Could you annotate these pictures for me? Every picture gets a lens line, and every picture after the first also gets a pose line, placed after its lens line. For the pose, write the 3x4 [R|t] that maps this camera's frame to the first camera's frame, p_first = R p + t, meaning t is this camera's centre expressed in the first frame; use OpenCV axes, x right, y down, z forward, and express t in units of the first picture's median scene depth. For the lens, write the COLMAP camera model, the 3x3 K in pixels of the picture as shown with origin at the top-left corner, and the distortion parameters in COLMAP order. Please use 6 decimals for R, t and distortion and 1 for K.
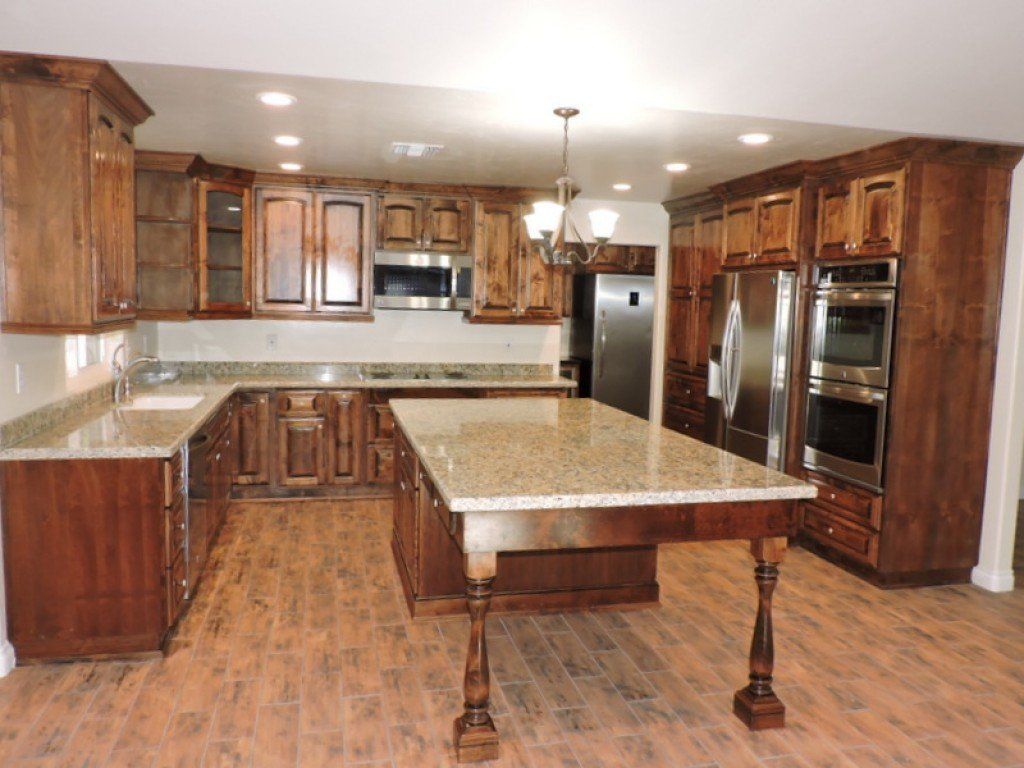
lens RADIAL K [[799.2, 0, 512.0], [0, 799.2, 384.0], [0, 0, 1]] dist [-0.003564, 0.000467]
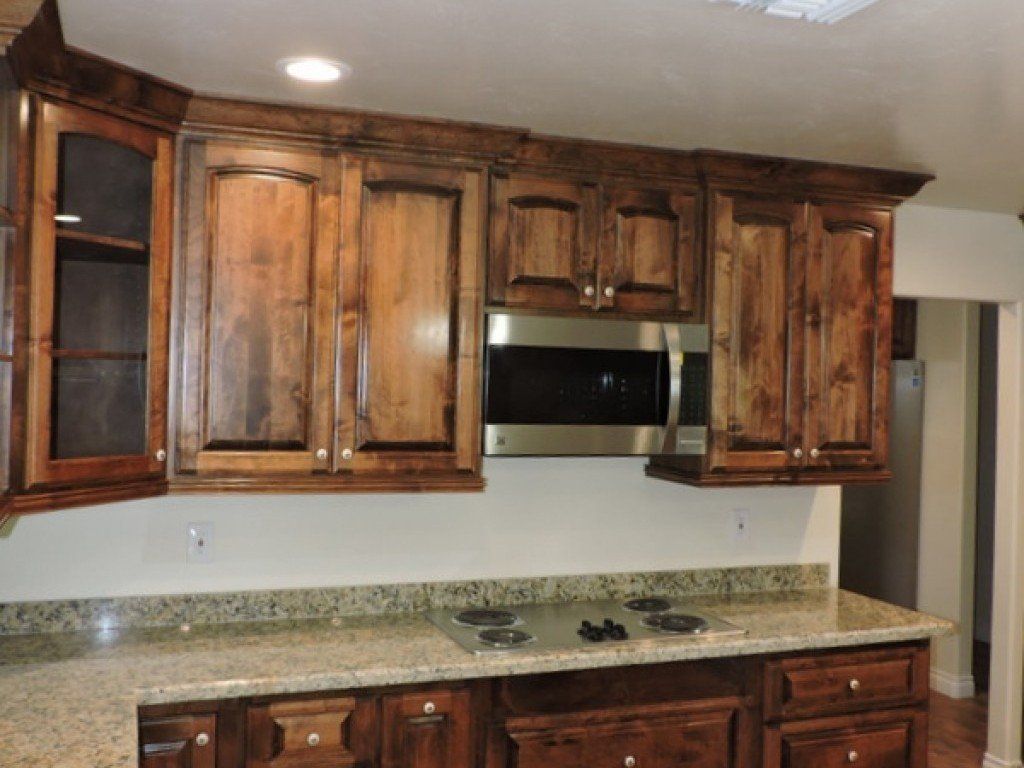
lens RADIAL K [[1029.7, 0, 512.0], [0, 1029.7, 384.0], [0, 0, 1]] dist [-0.016007, -0.006538]
pose [[0.991375, -0.002765, 0.131026, -0.221658], [0.014759, 0.995773, -0.090658, -0.083394], [-0.130221, 0.091810, 0.987225, 0.495311]]
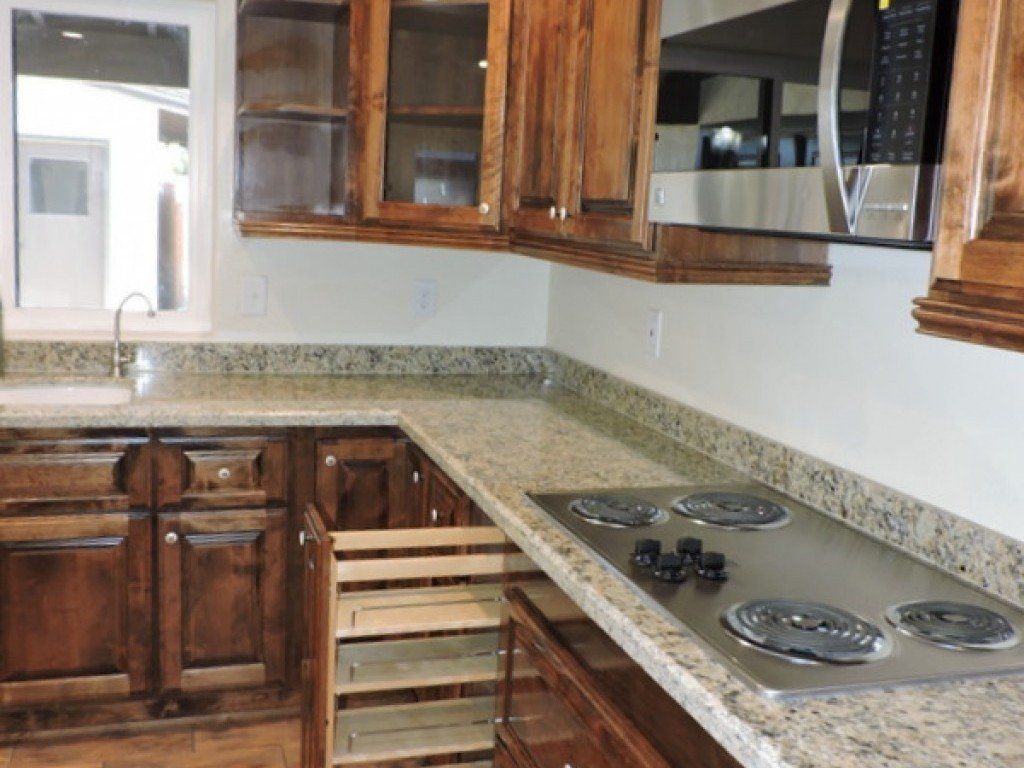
lens RADIAL K [[1069.6, 0, 512.0], [0, 1069.6, 384.0], [0, 0, 1]] dist [-0.041137, 0.004348]
pose [[0.095045, 0.142410, -0.985234, 0.147661], [-0.151543, 0.980249, 0.127070, -0.081343], [0.983871, 0.137228, 0.114749, 0.915931]]
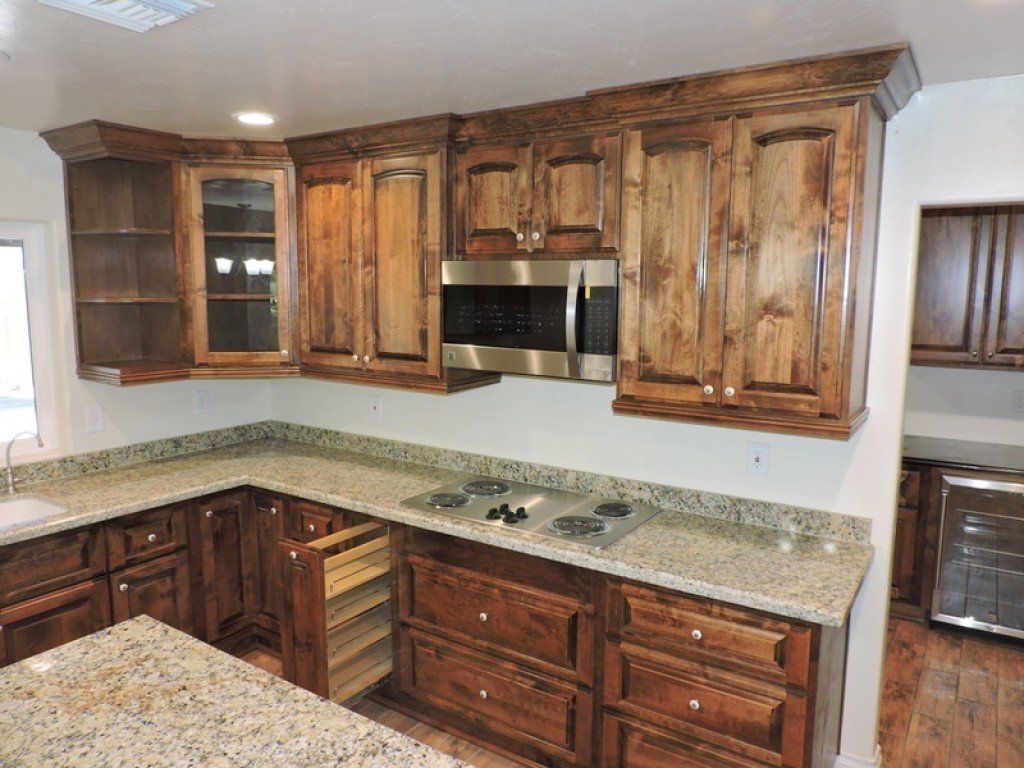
lens RADIAL K [[730.8, 0, 512.0], [0, 730.8, 384.0], [0, 0, 1]] dist [-0.020284, 0.000525]
pose [[0.689387, 0.078323, -0.720146, 0.203086], [-0.062637, 0.996859, 0.048457, -0.109030], [0.721680, 0.011702, 0.692128, 0.690012]]
